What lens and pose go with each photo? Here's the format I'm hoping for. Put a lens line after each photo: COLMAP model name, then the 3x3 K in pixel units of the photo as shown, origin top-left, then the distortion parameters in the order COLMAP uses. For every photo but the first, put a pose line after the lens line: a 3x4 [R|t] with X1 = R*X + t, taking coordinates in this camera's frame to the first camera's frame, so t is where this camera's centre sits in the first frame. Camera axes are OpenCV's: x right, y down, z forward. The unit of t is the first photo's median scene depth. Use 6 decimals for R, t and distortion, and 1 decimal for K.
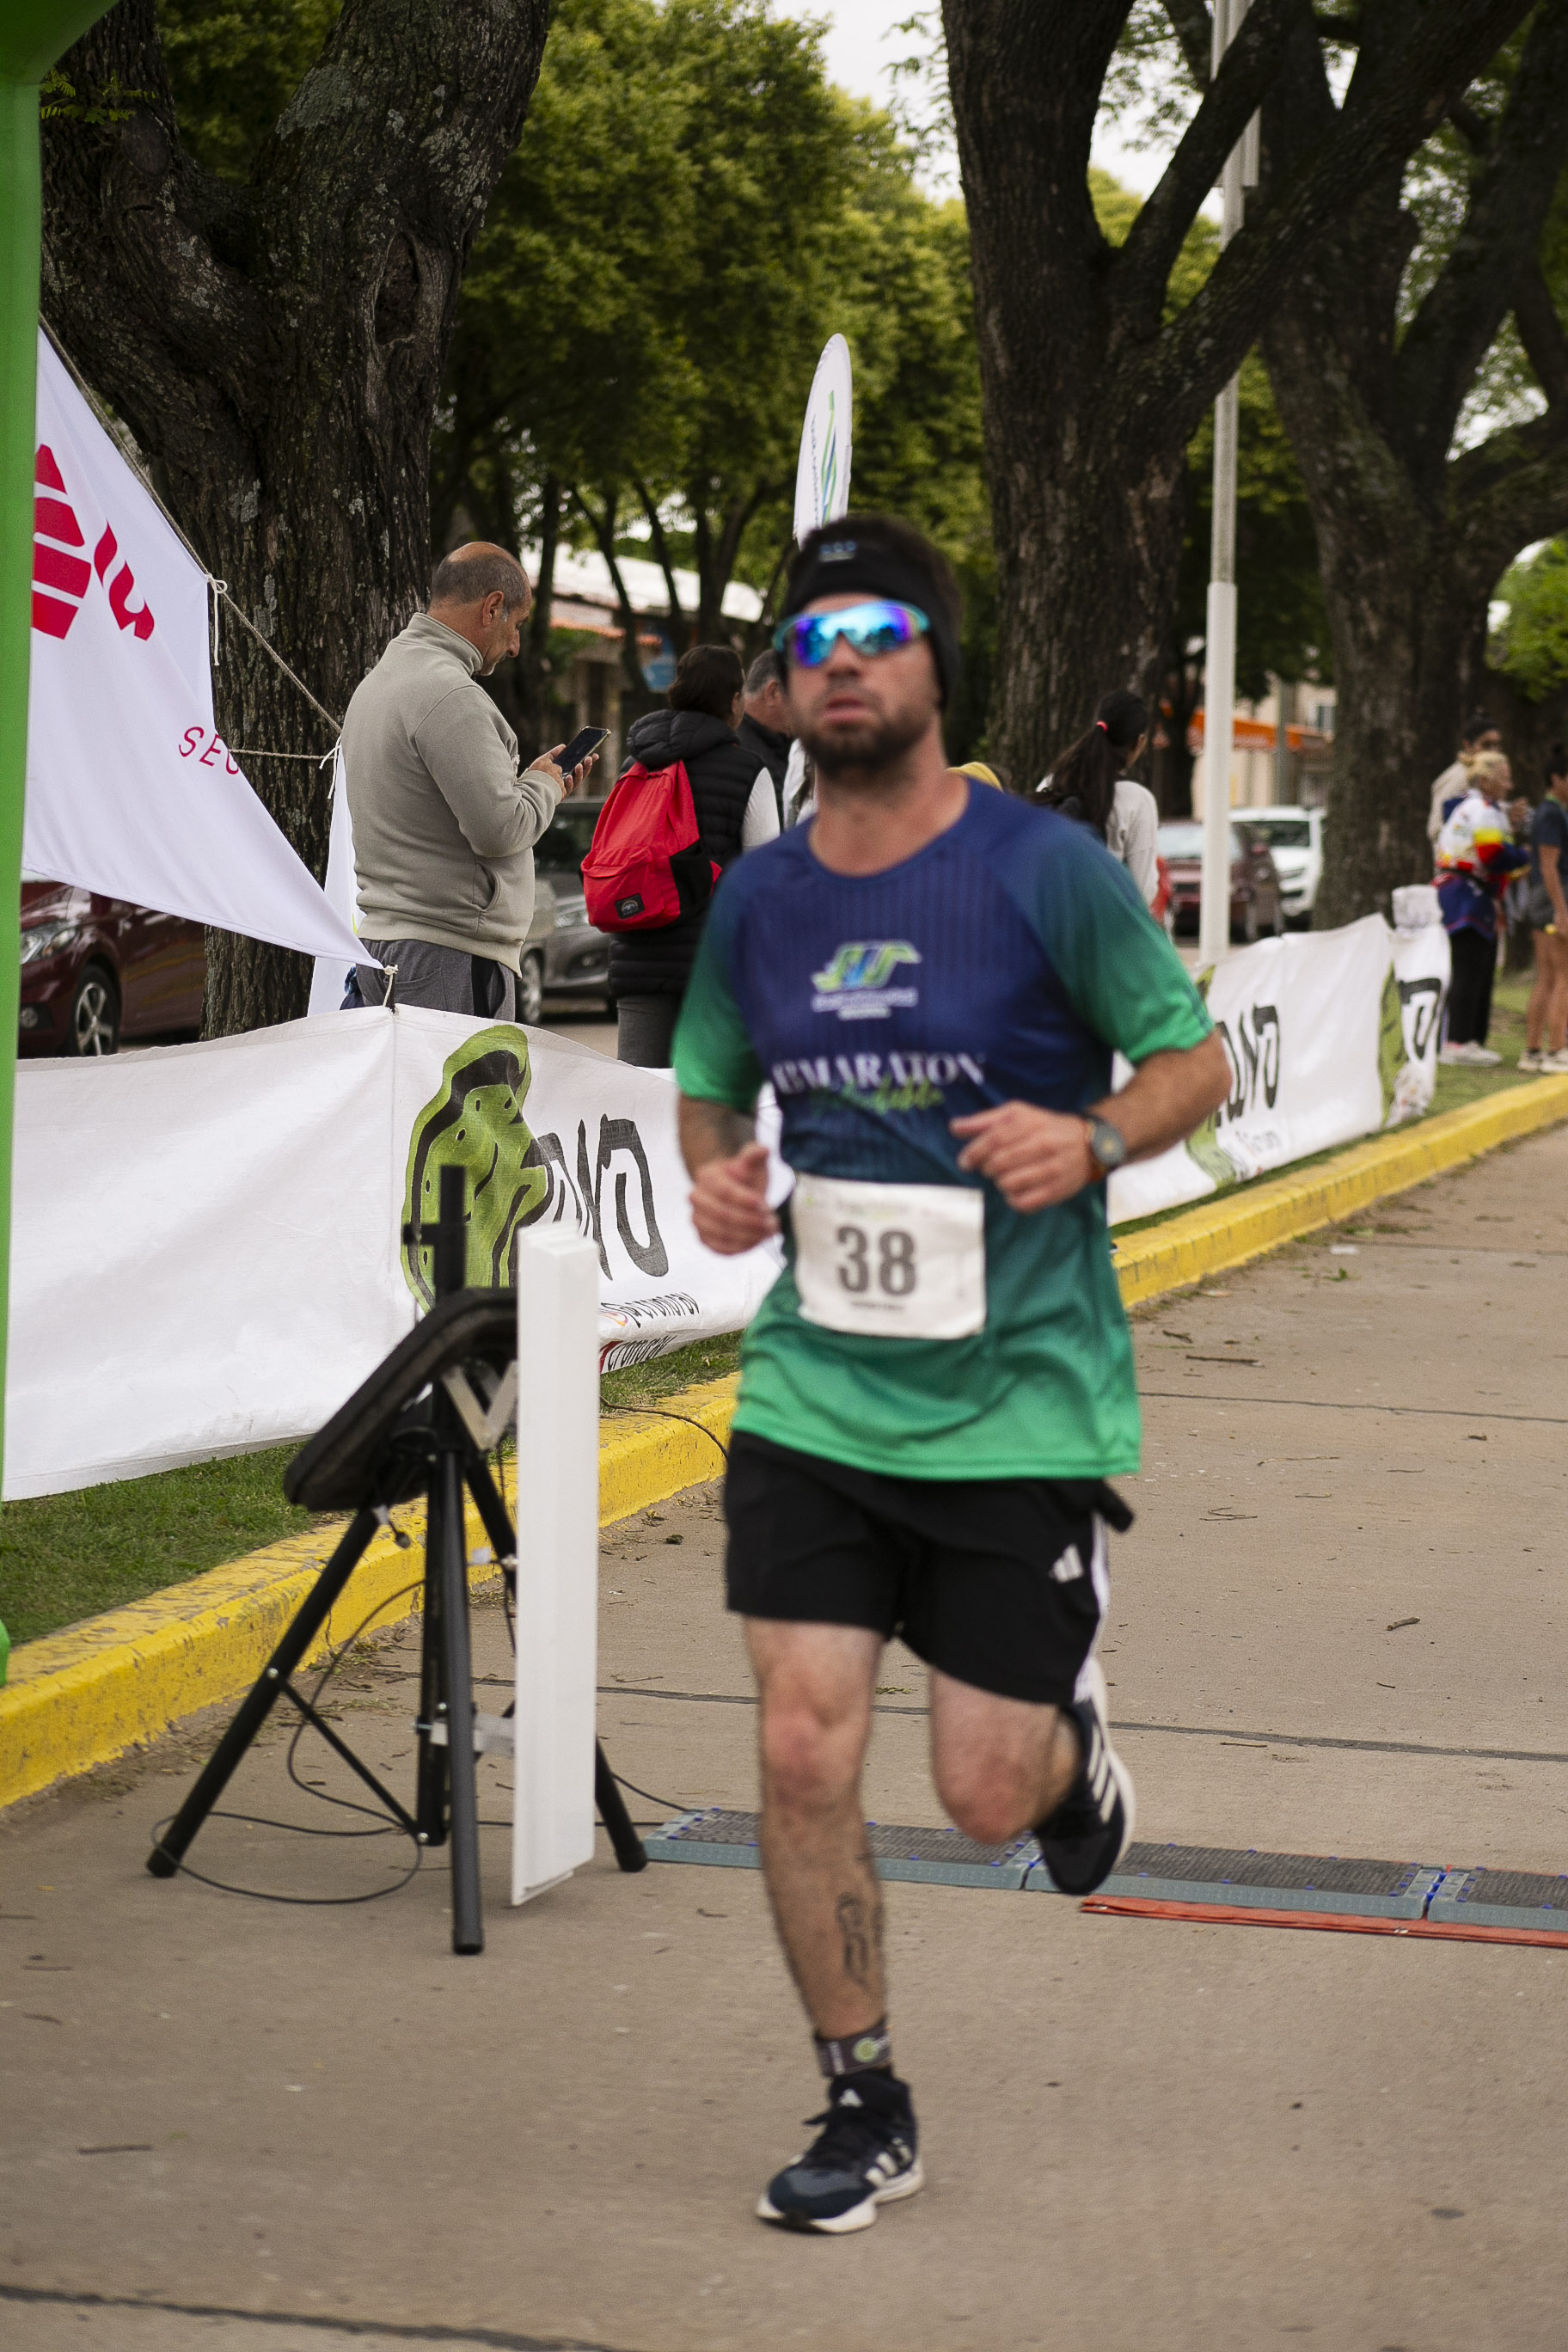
lens RADIAL K [[6277.3, 0, 784.0], [0, 6277.3, 1176.0], [0, 0, 1]] dist [0.126225, 1.388879]
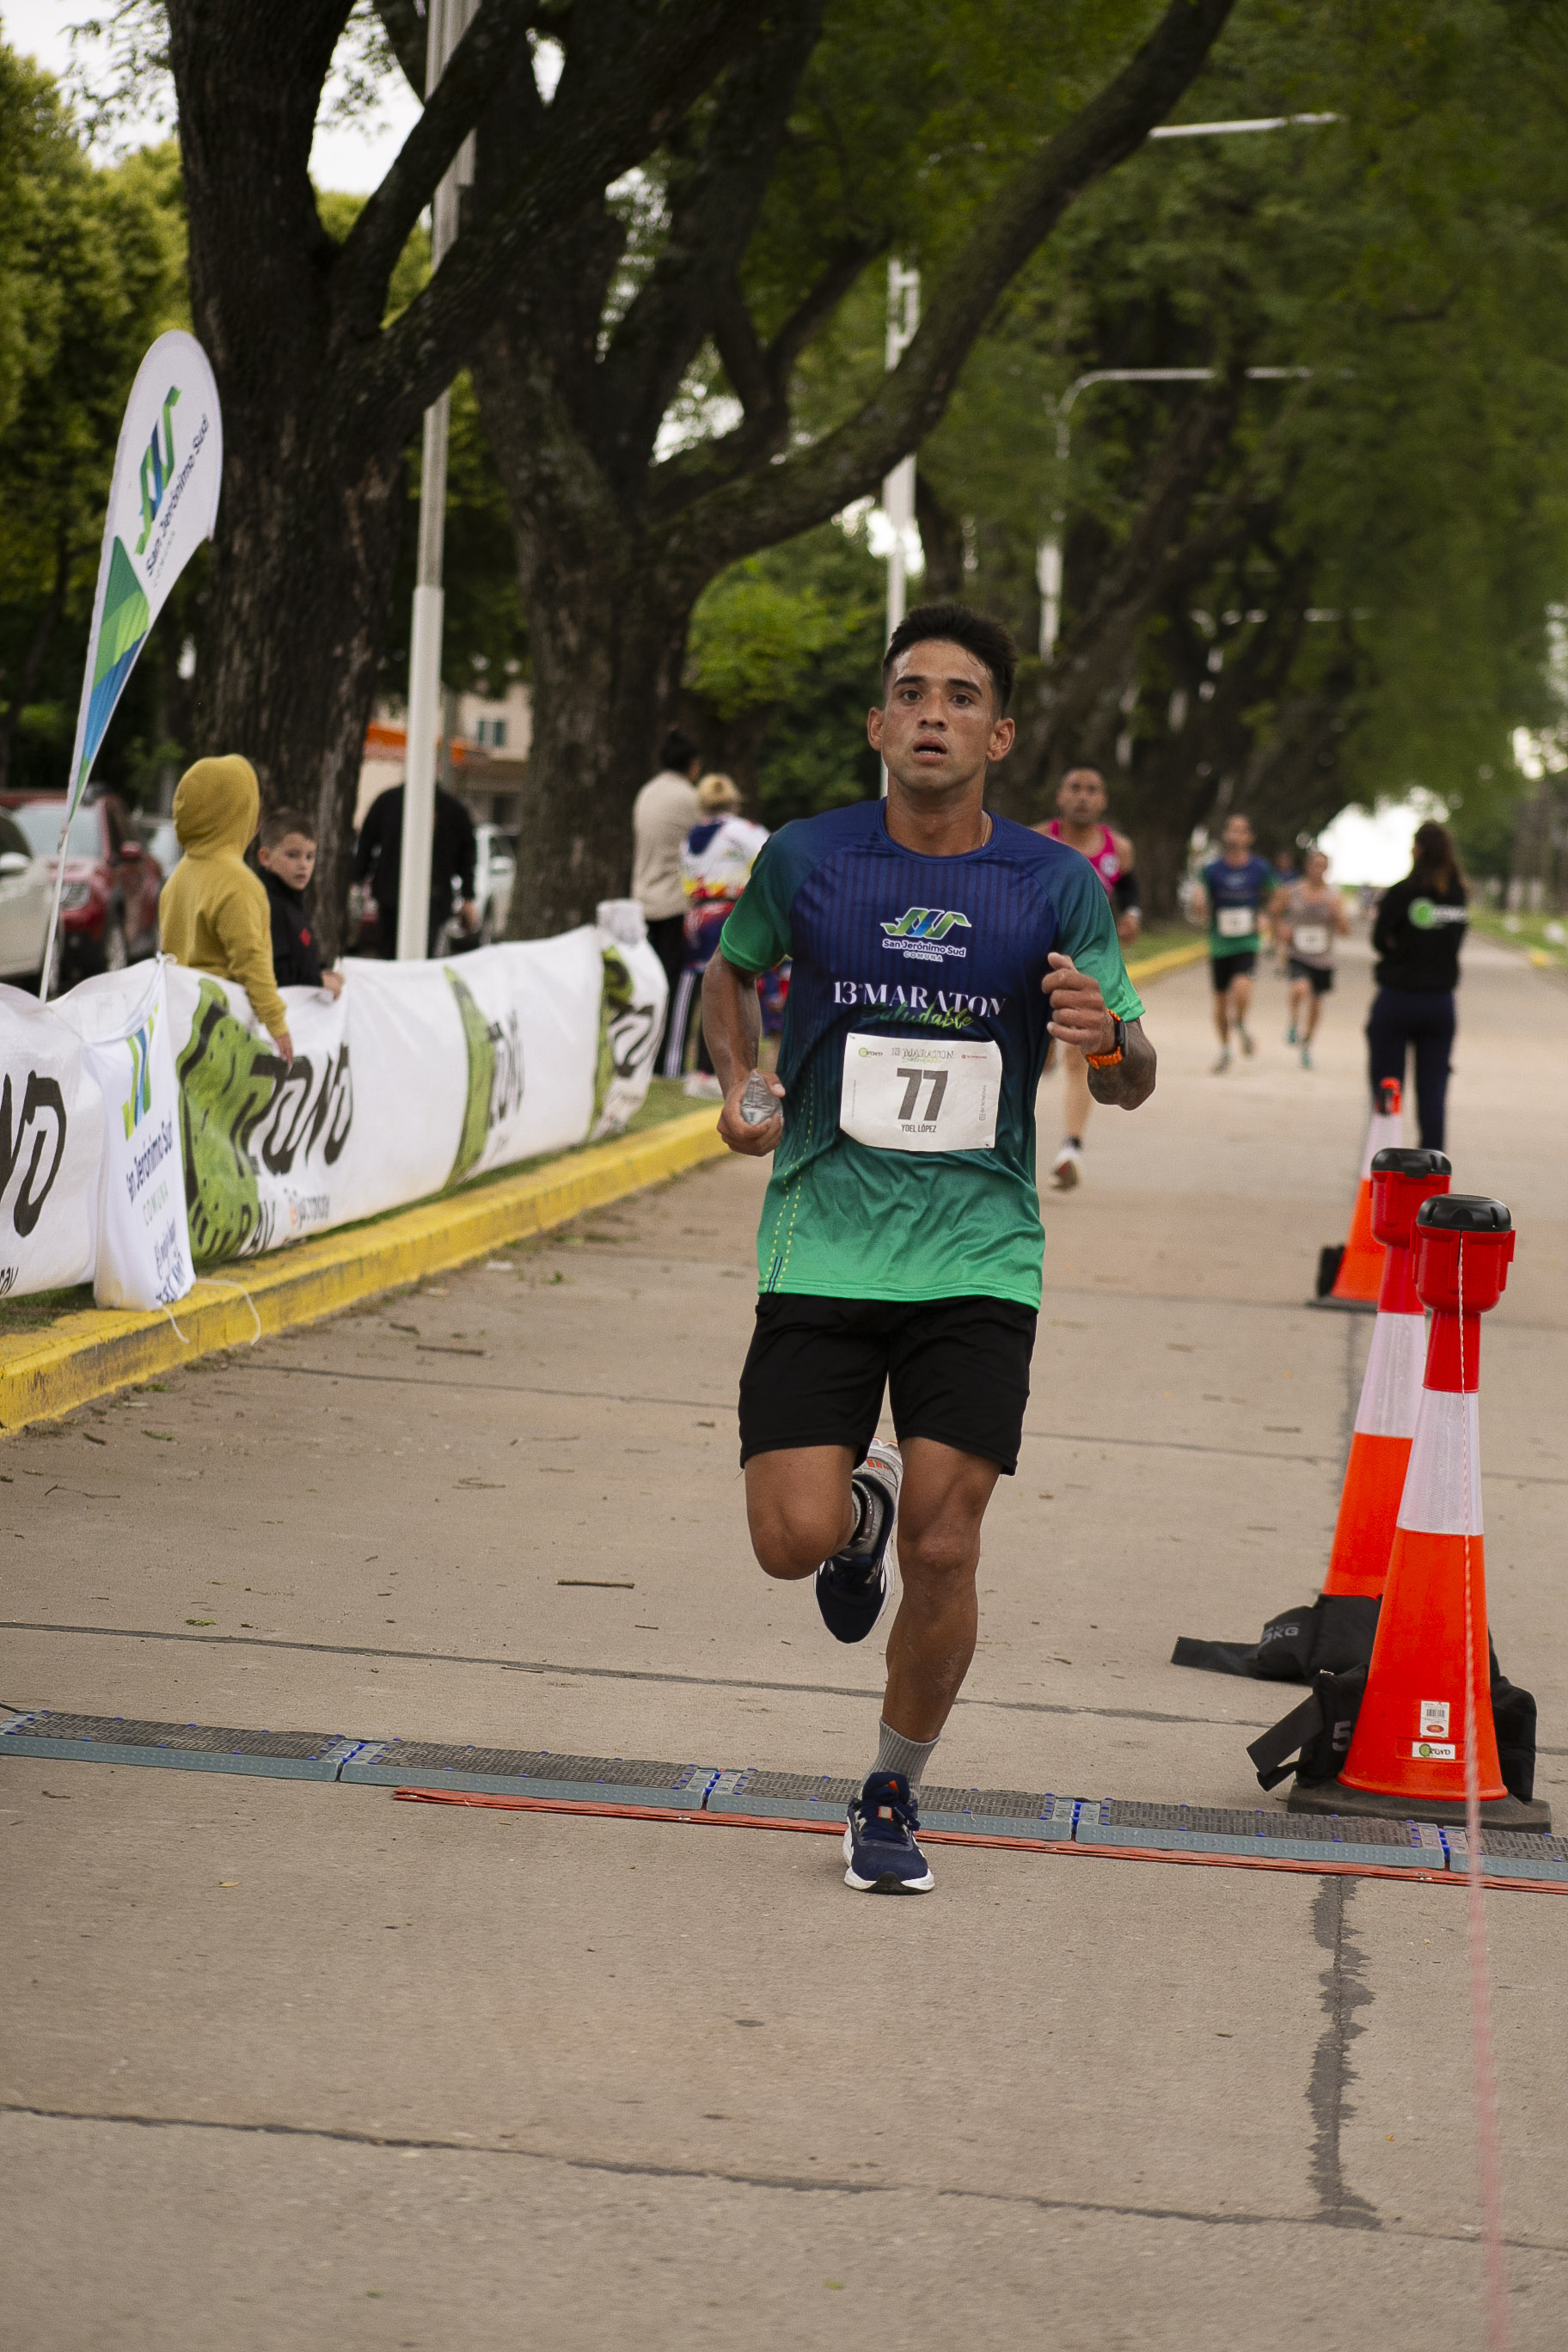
lens RADIAL K [[6957.8, 0, 784.0], [0, 6957.8, 1176.0], [0, 0, 1]] dist [0.262978, 1.764718]
pose [[0.990141, 0.026736, 0.137496, -0.025469], [-0.025441, 0.999614, -0.011166, 0.009473], [-0.137742, 0.007558, 0.990439, -0.097084]]
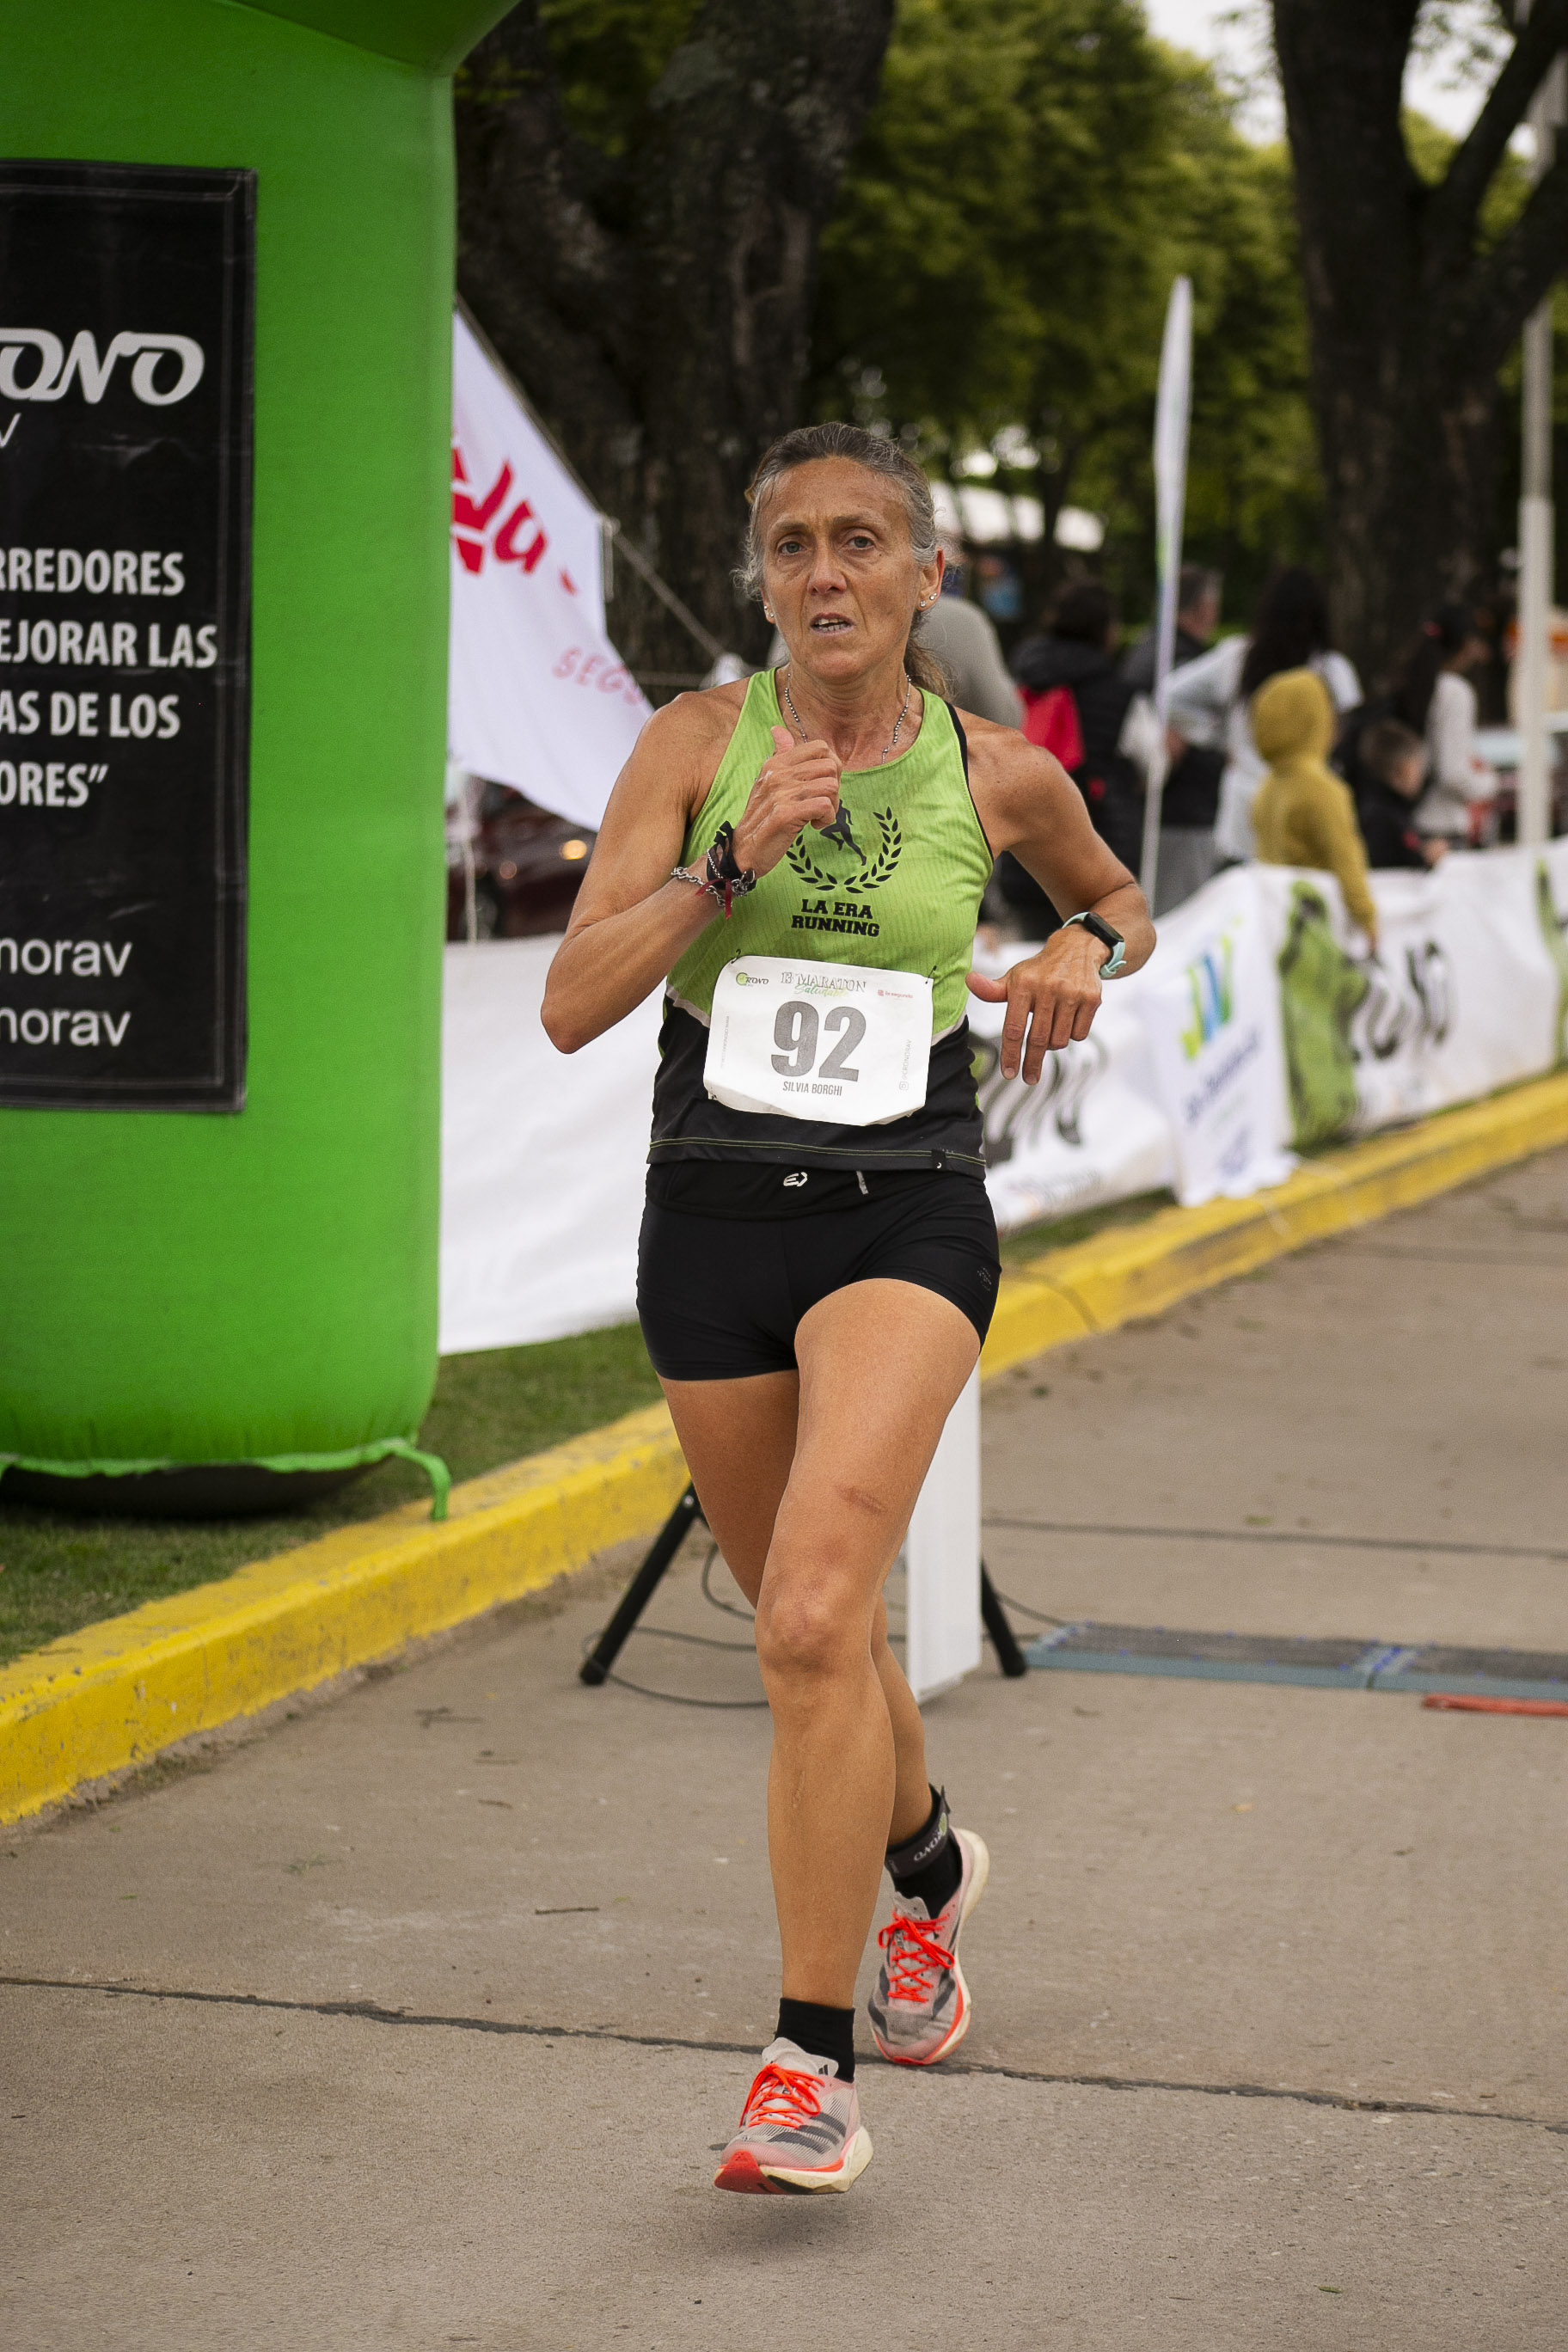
lens RADIAL K [[6041.6, 0, 784.0], [0, 6041.6, 1176.0], [0, 0, 1]] dist [0.078032, 1.048834]
pose [[0.998295, -0.016467, -0.055993, -0.001665], [0.017287, 0.999750, 0.014194, 0.003042], [0.055745, -0.015137, 0.998330, -0.029864]]
